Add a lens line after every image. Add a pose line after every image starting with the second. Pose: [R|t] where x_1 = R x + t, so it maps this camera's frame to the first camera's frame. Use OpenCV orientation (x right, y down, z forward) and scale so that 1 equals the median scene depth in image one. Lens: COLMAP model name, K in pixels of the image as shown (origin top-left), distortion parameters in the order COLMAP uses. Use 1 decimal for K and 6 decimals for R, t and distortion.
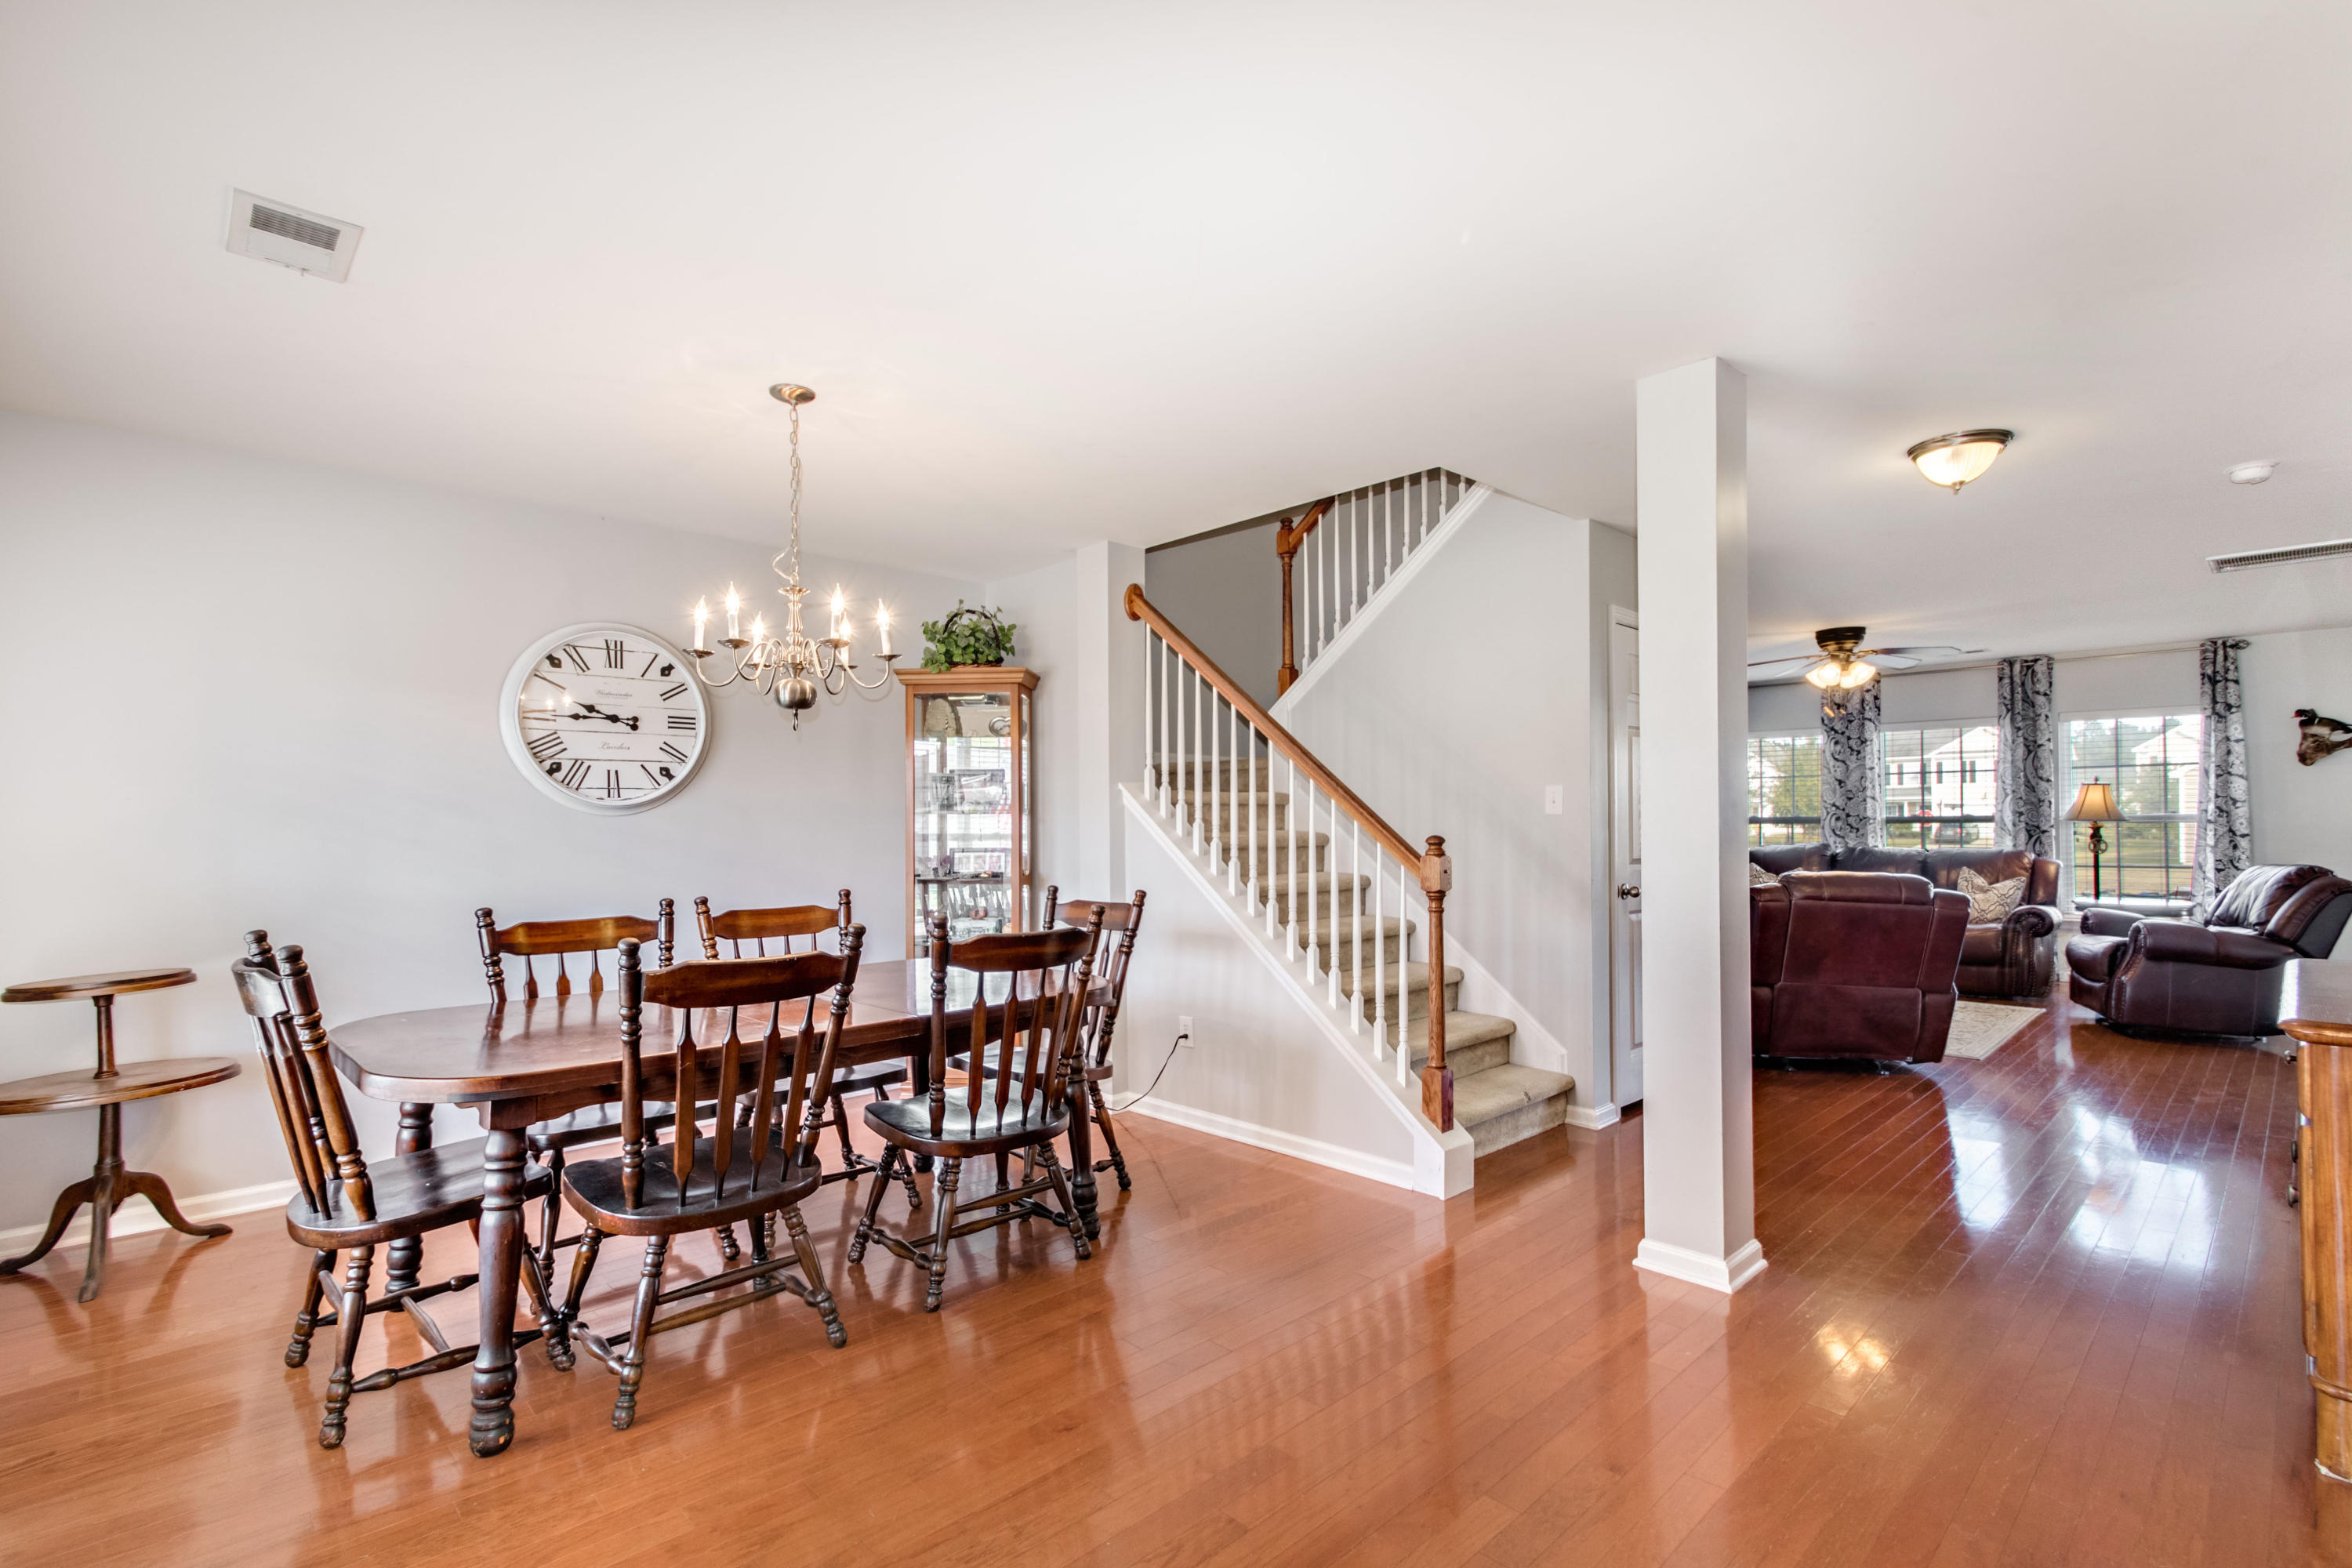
lens RADIAL K [[1097.5, 0, 1185.0], [0, 1097.5, 809.4], [0, 0, 1]] dist [0.004032, 0.000206]
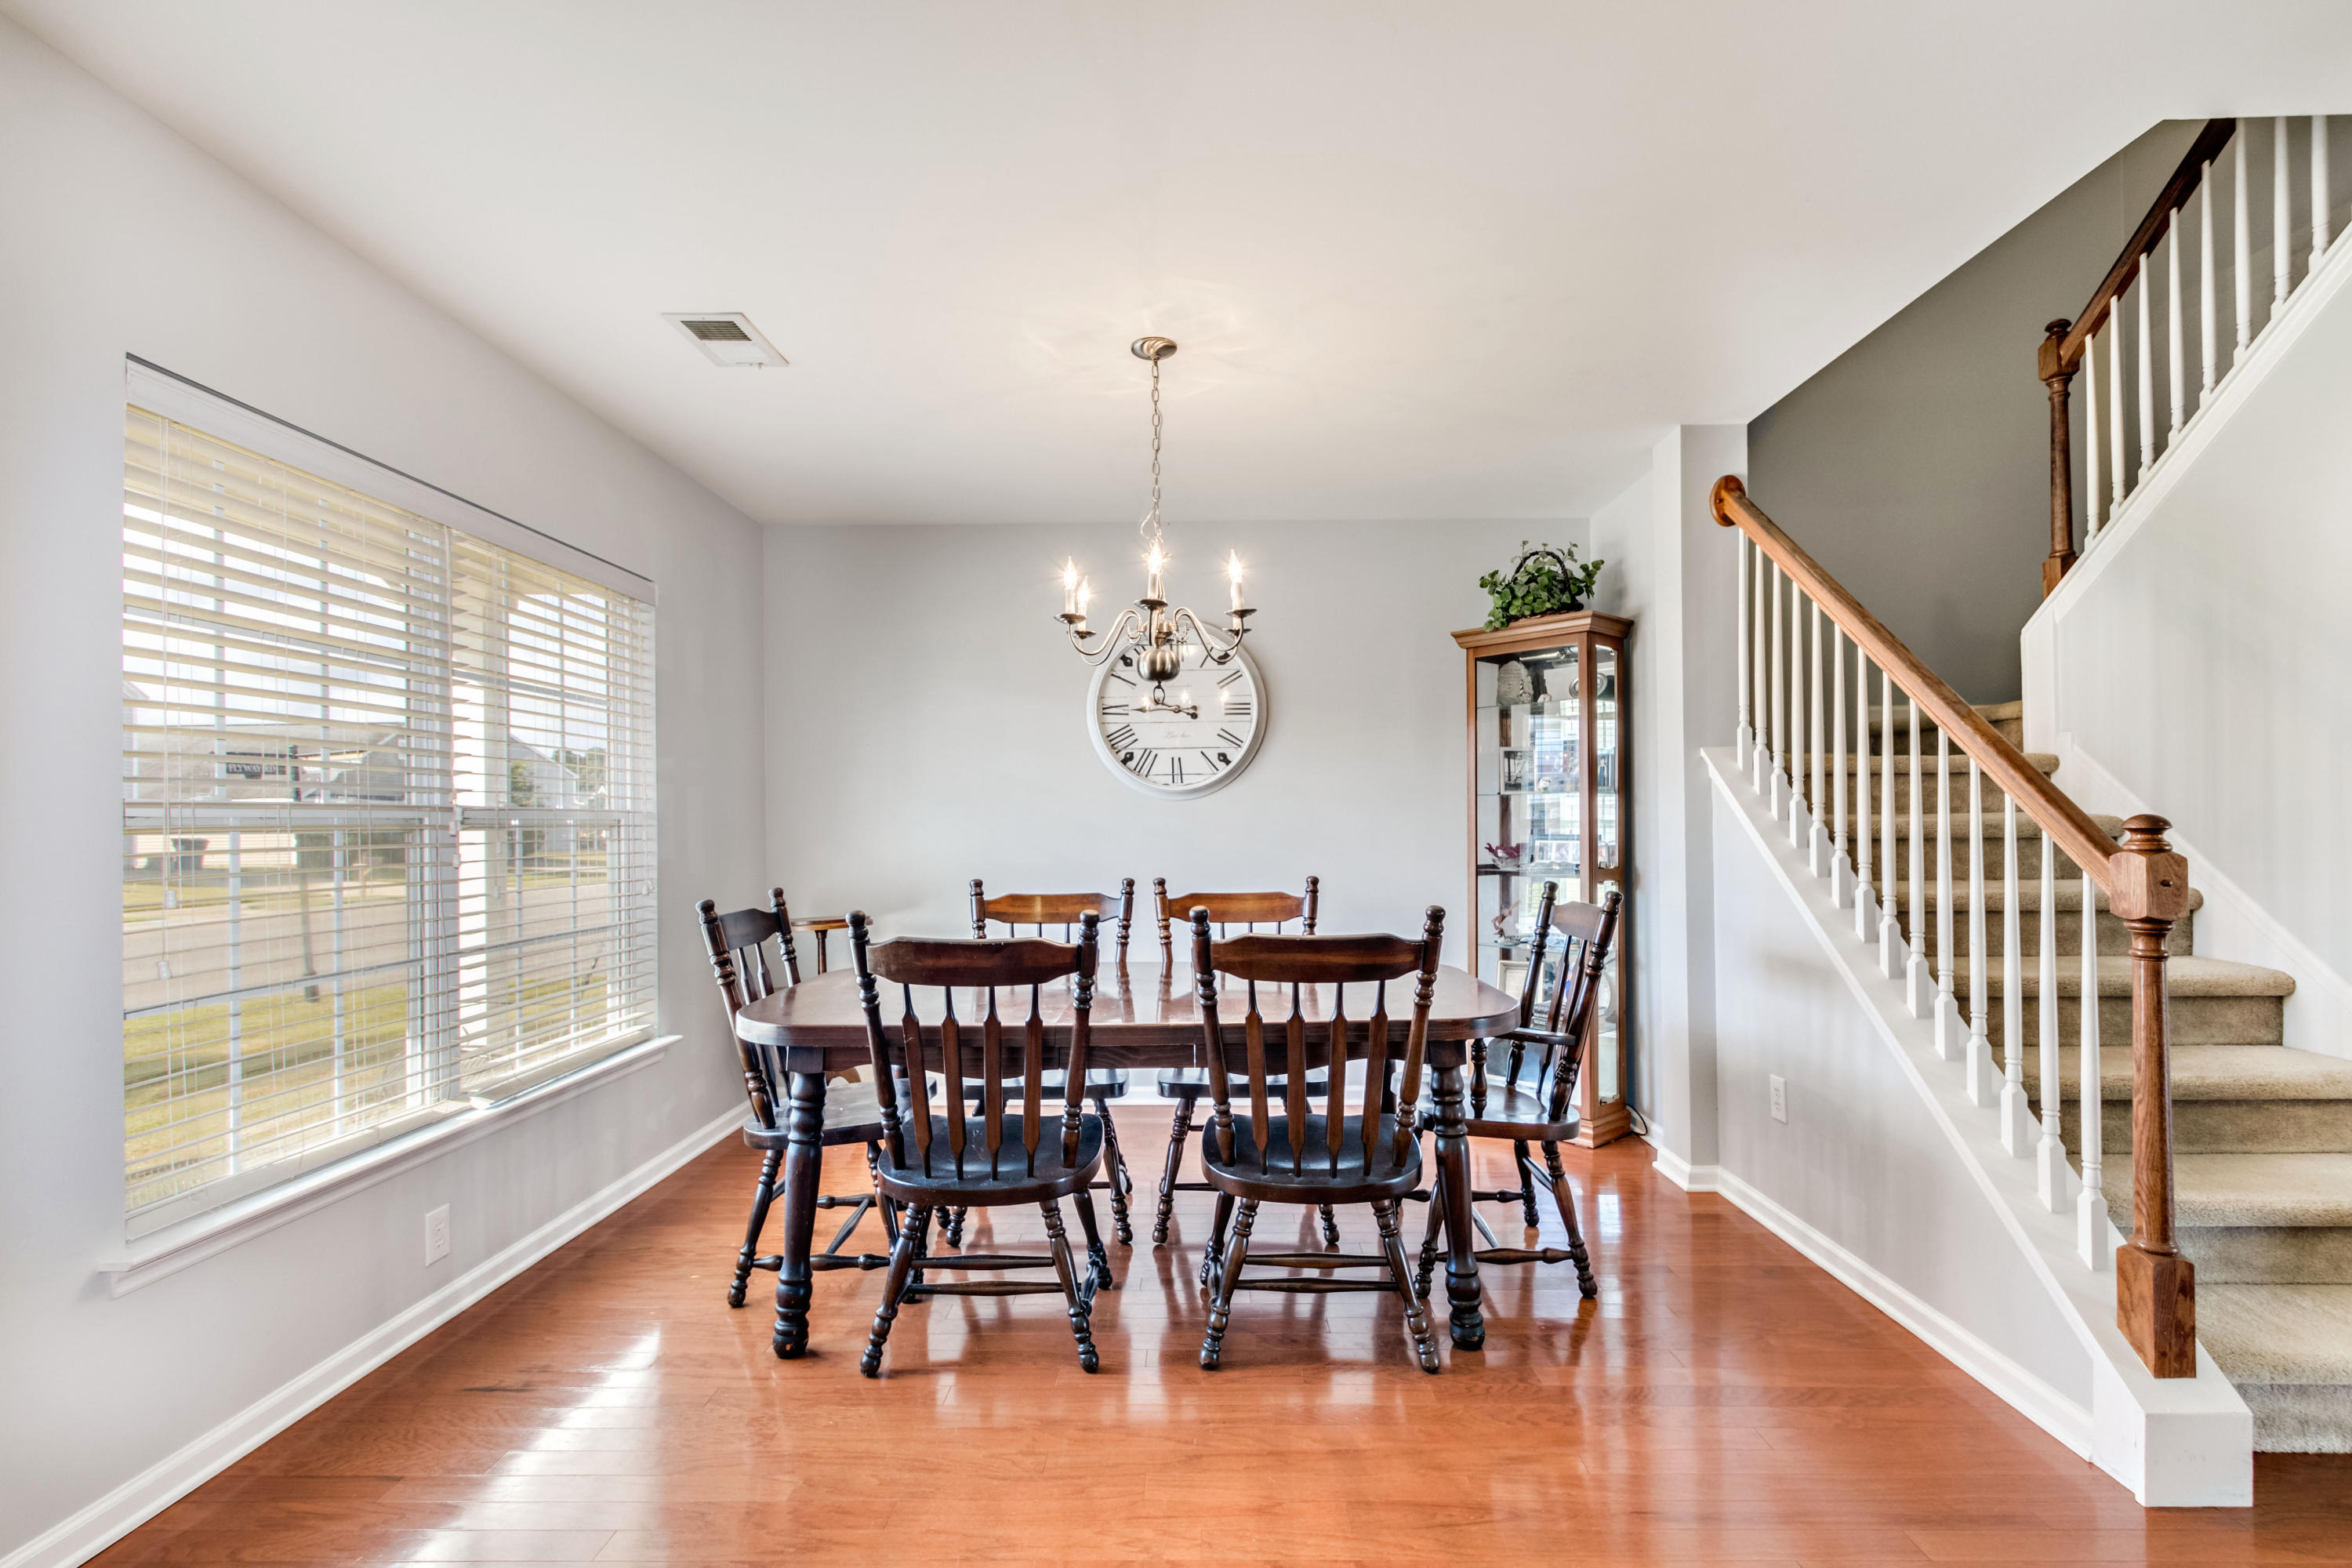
lens RADIAL K [[1084.4, 0, 1188.8], [0, 1084.4, 815.4], [0, 0, 1]] dist [0.002825, -0.000305]
pose [[0.709786, -0.001105, -0.704417, 0.257912], [0.011469, 0.999884, 0.009988, 0.011559], [0.704324, -0.015168, 0.709716, 0.284001]]
